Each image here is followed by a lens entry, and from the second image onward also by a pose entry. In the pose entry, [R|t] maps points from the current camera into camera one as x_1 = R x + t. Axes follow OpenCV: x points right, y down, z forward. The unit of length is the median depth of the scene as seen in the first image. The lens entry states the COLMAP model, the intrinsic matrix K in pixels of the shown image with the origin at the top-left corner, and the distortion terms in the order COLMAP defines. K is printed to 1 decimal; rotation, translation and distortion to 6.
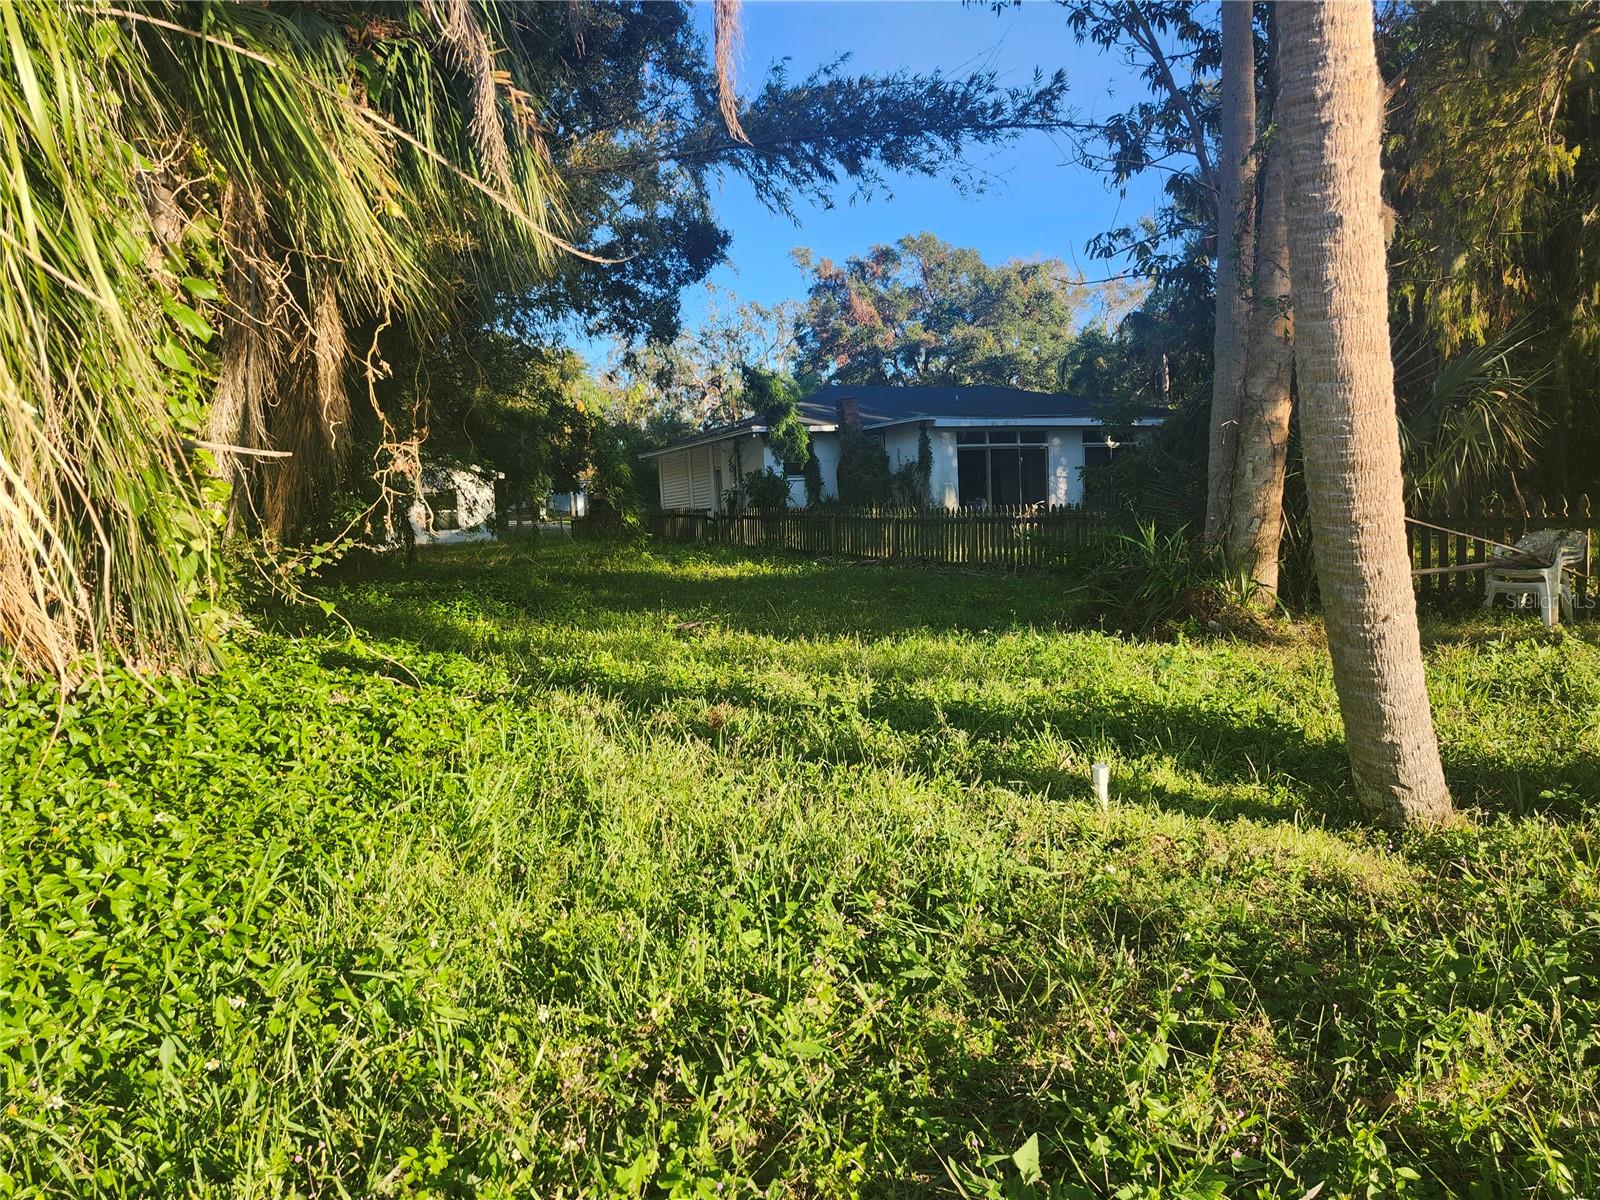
lens RADIAL K [[1156.5, 0, 793.5], [0, 1156.5, 546.9], [0, 0, 1]] dist [0.061337, -0.097270]
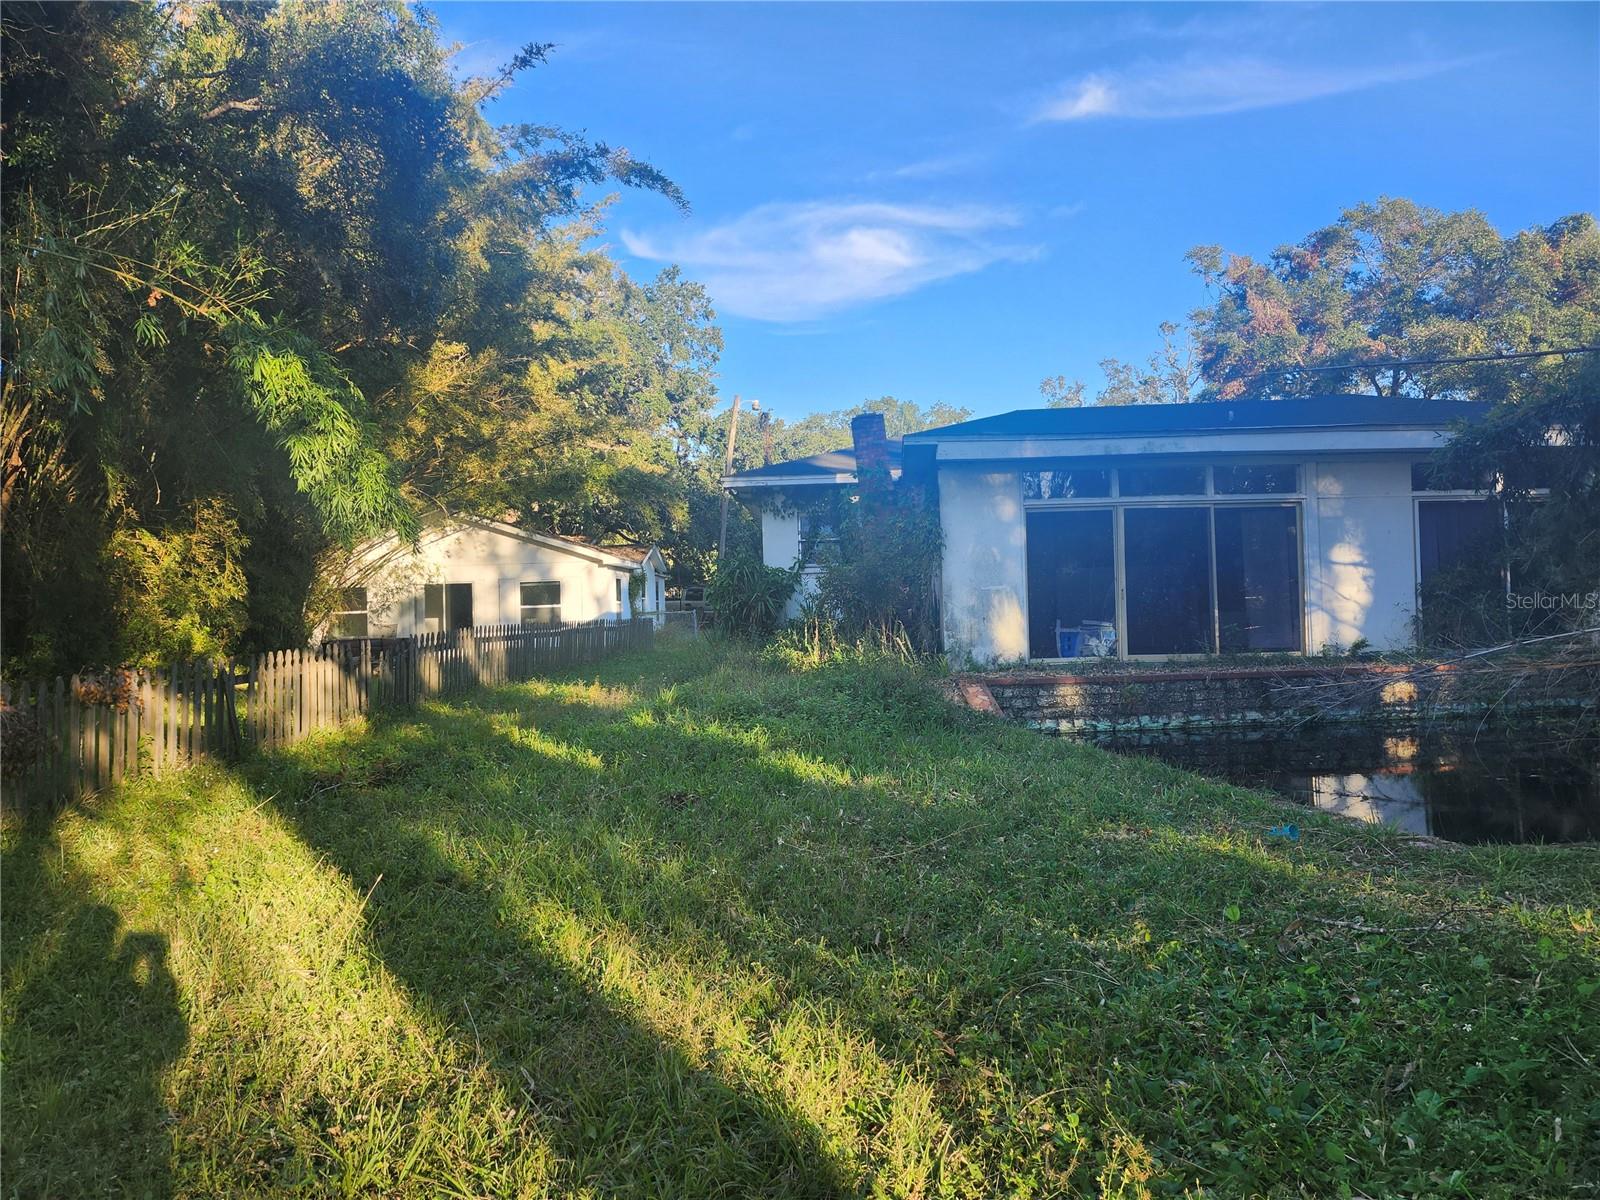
lens RADIAL K [[1100.5, 0, 796.1], [0, 1100.5, 584.5], [0, 0, 1]] dist [0.097861, -0.144753]
pose [[0.879075, 0.025662, -0.475992, 0.135587], [-0.039691, 0.999023, -0.019443, -0.022991], [0.475028, 0.035985, 0.879235, 0.308835]]
